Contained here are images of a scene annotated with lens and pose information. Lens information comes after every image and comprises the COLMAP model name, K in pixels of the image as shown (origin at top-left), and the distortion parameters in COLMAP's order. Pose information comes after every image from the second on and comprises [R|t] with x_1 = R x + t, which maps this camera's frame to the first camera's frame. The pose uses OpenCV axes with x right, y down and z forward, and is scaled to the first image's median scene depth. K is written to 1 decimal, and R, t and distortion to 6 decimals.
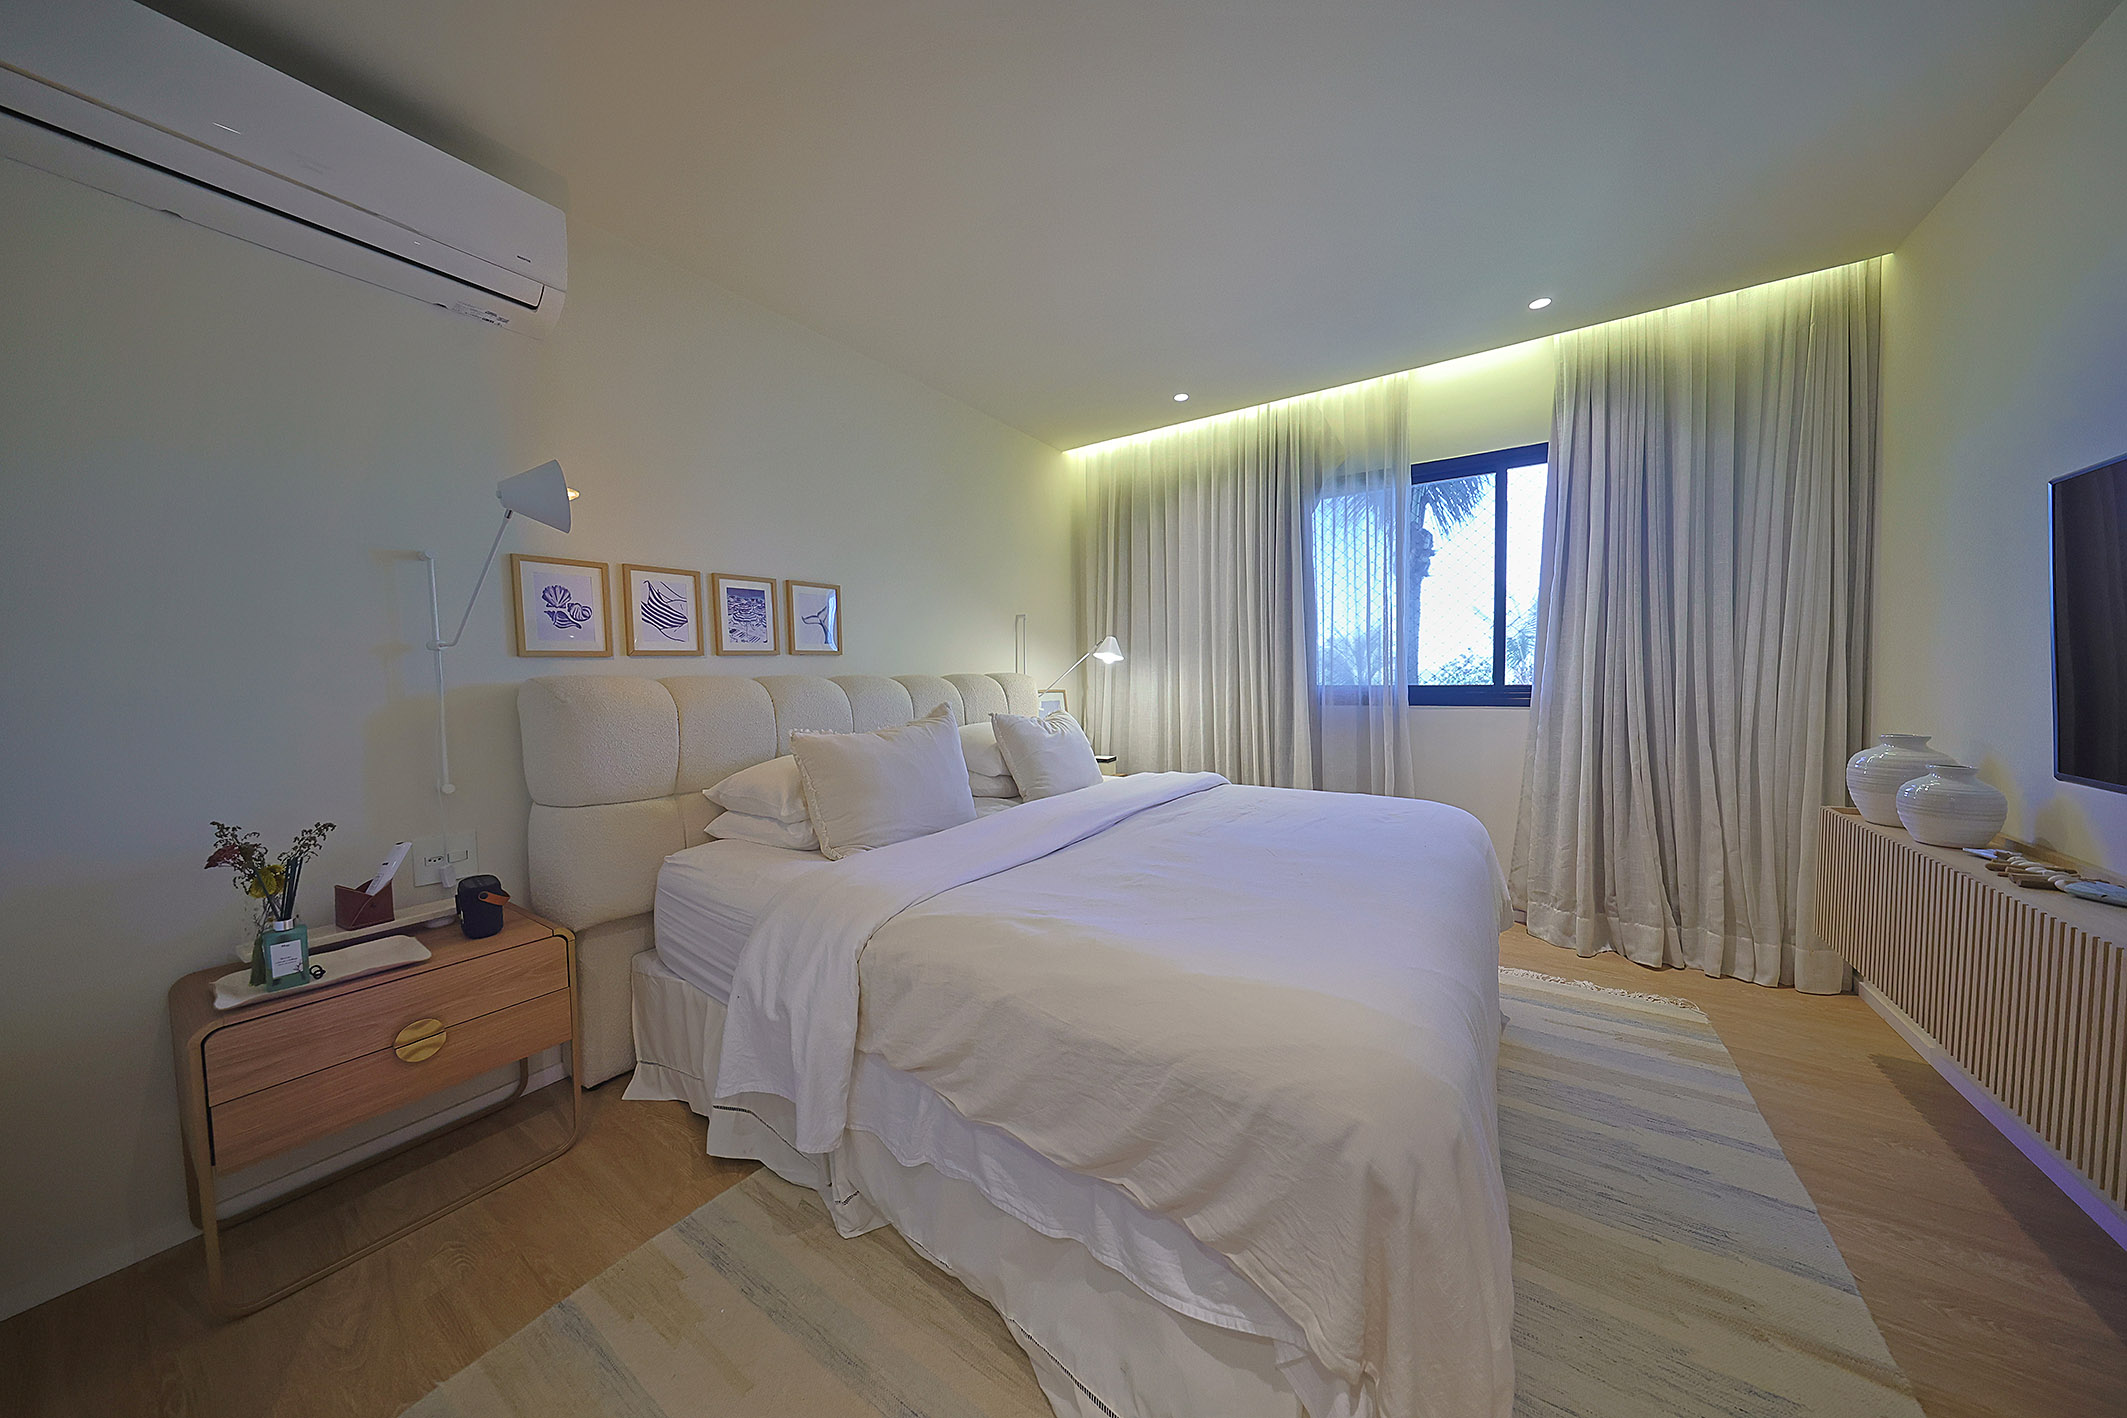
lens RADIAL K [[663.2, 0, 1068.9], [0, 663.2, 712.9], [0, 0, 1]] dist [0.009372, -0.000299]
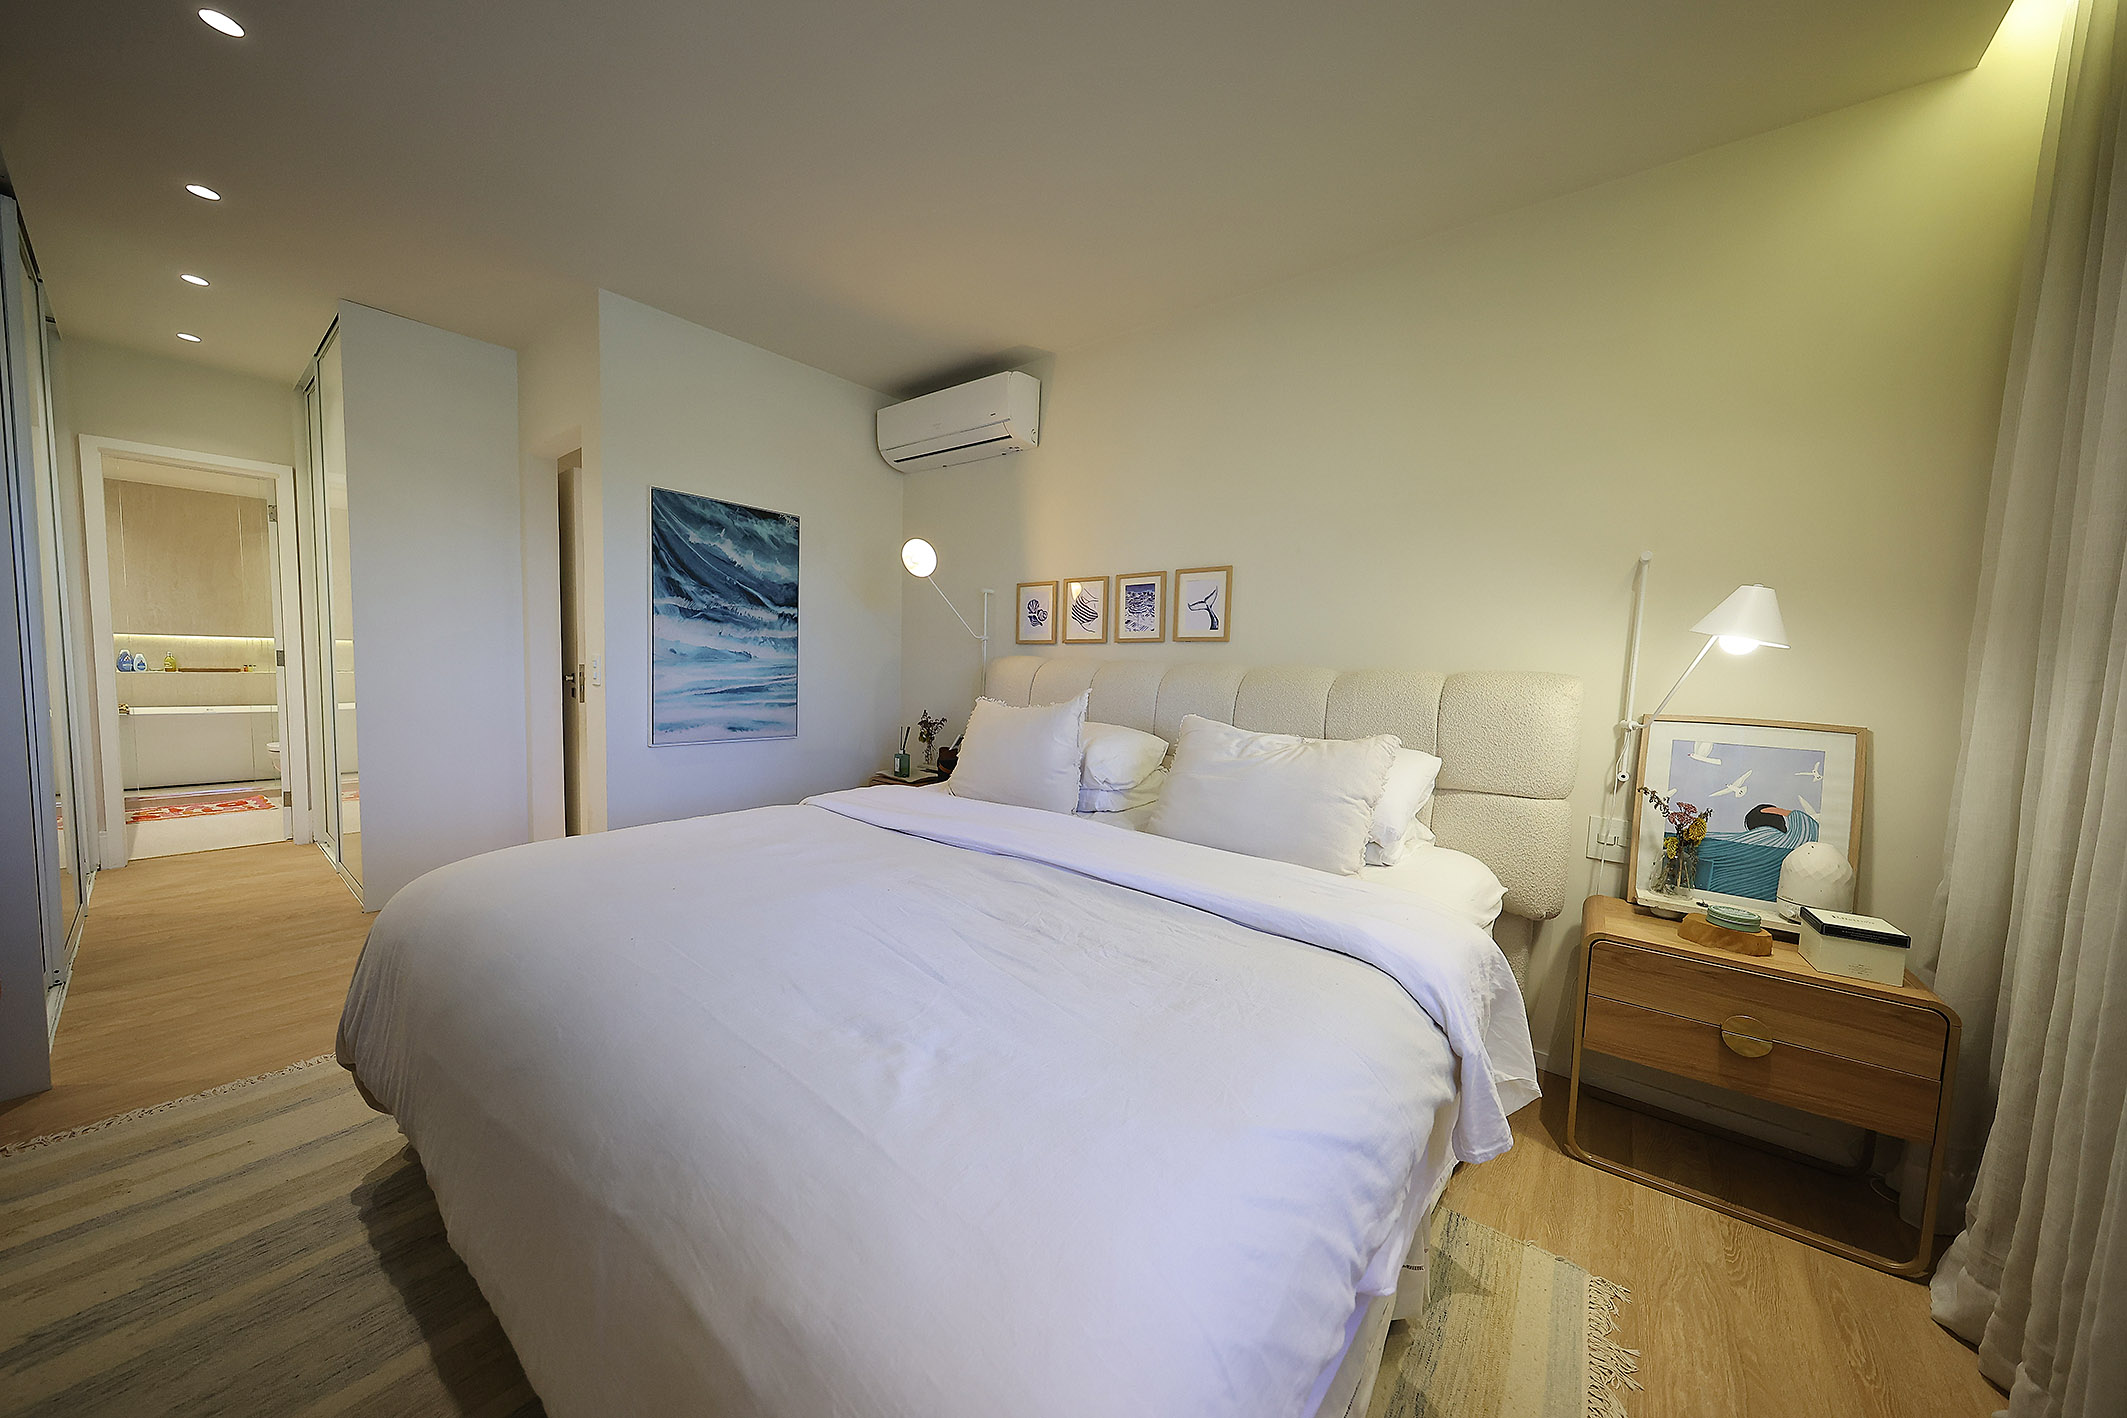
lens RADIAL K [[711.9, 0, 1068.4], [0, 711.9, 712.9], [0, 0, 1]] dist [-0.001742, -0.000556]
pose [[-0.071770, 0.093432, -0.993035, 0.768952], [-0.084239, 0.991478, 0.099374, -0.079250], [0.993858, 0.090784, -0.063288, 0.986358]]
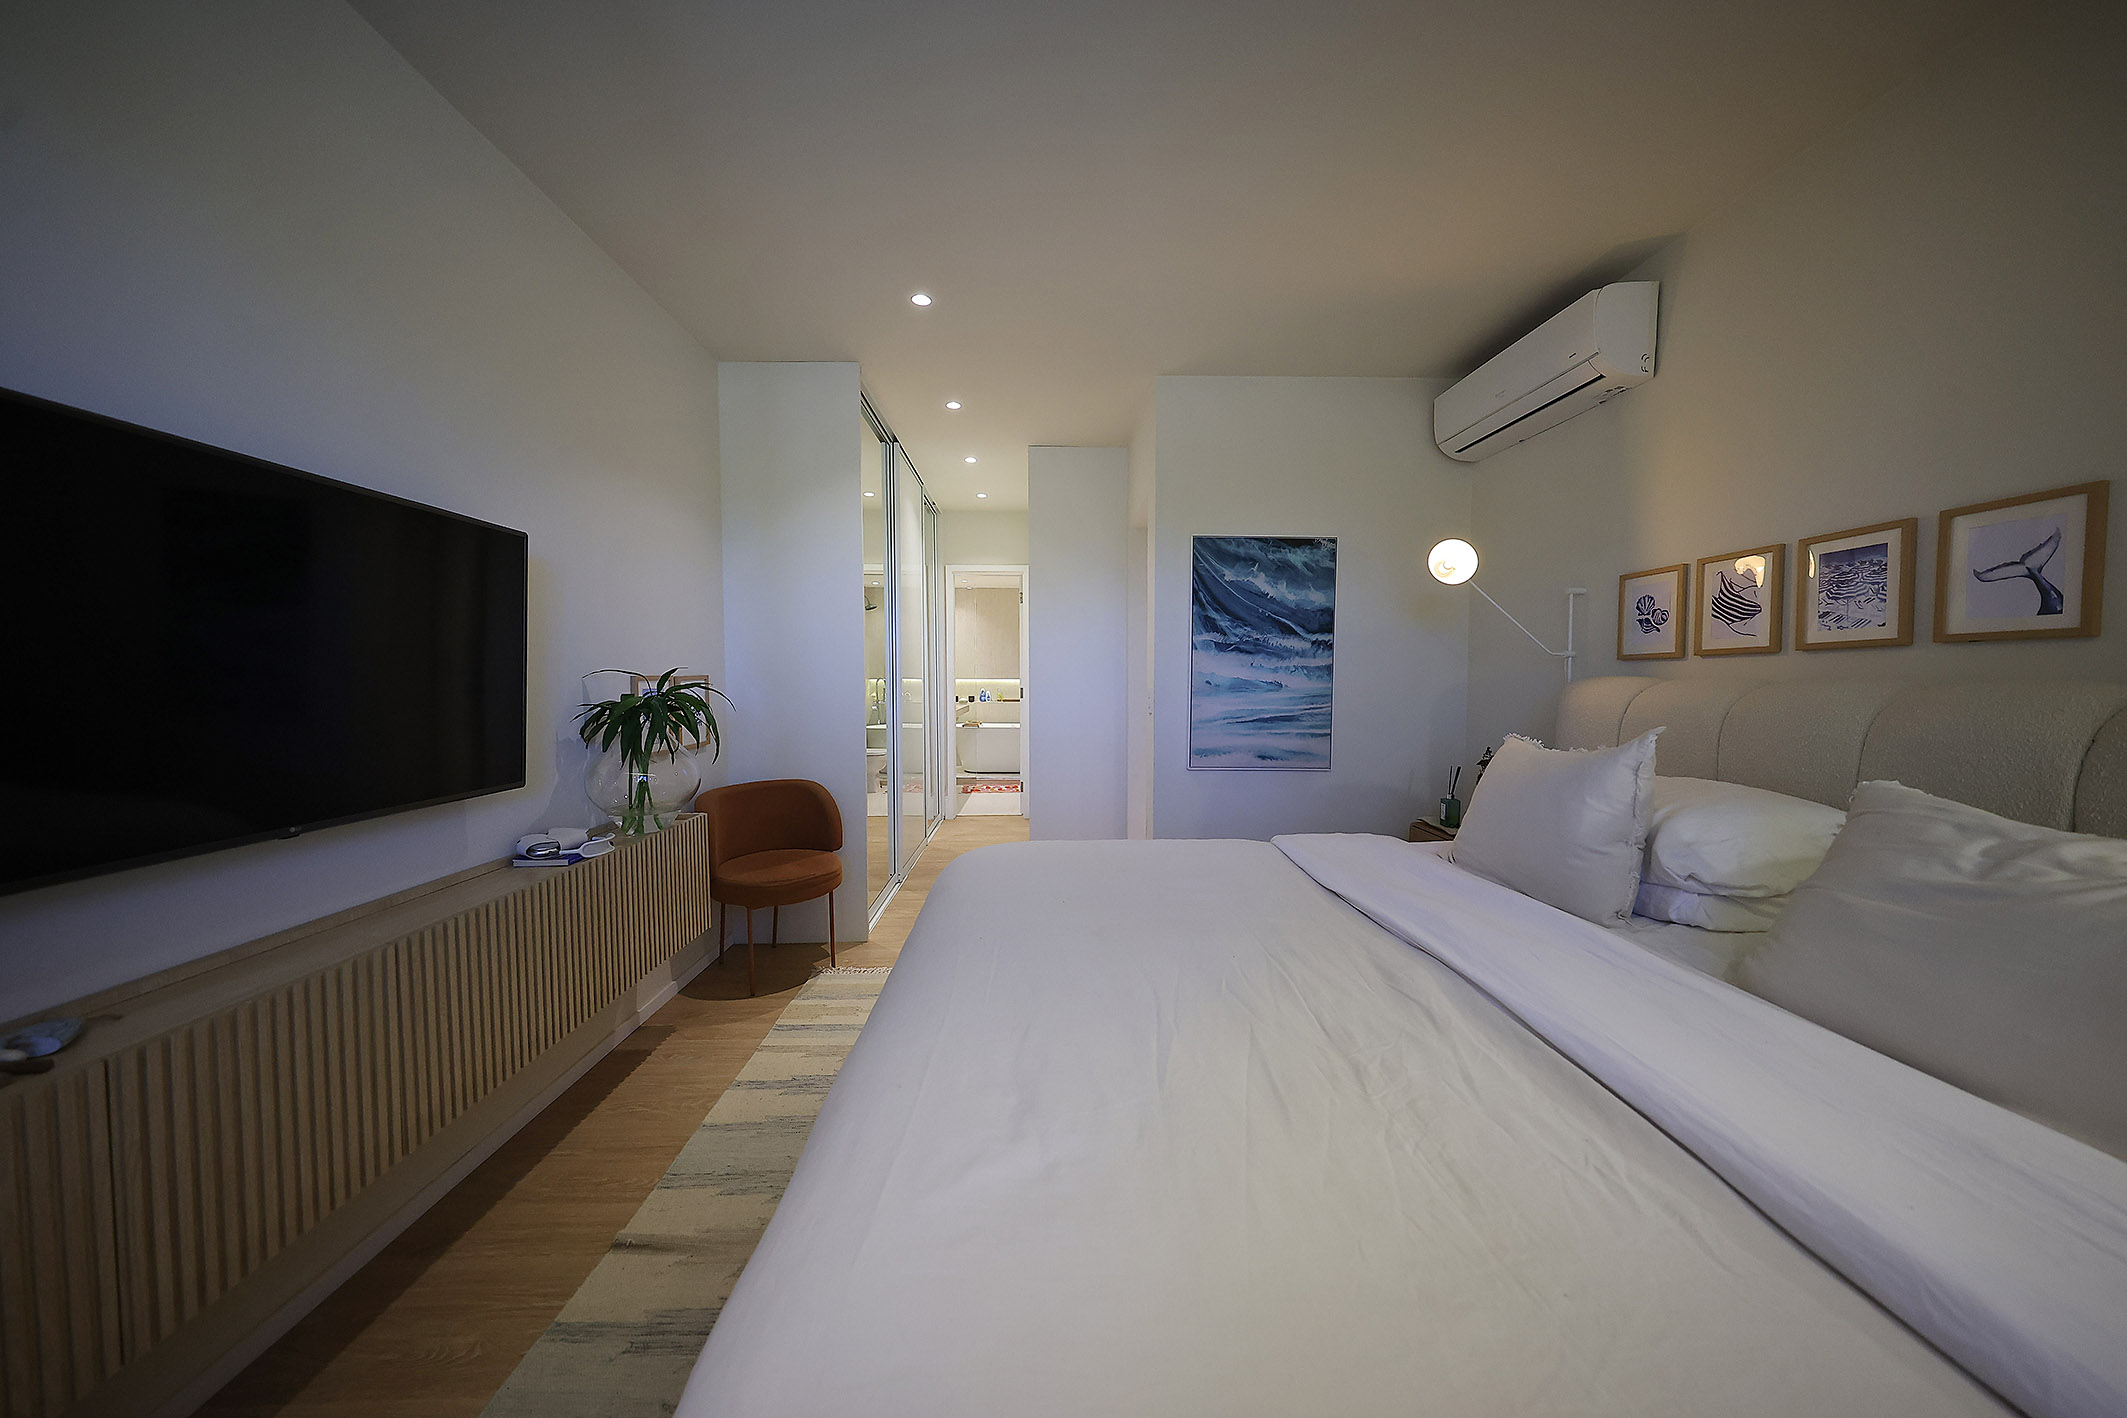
lens RADIAL K [[711.9, 0, 1054.0], [0, 711.9, 710.1], [0, 0, 1]] dist [-0.001742, -0.000556]
pose [[-0.815120, 0.049190, -0.577201, 0.591811], [-0.013897, 0.994441, 0.104373, -0.089670], [0.579126, 0.093097, -0.809905, 1.140886]]
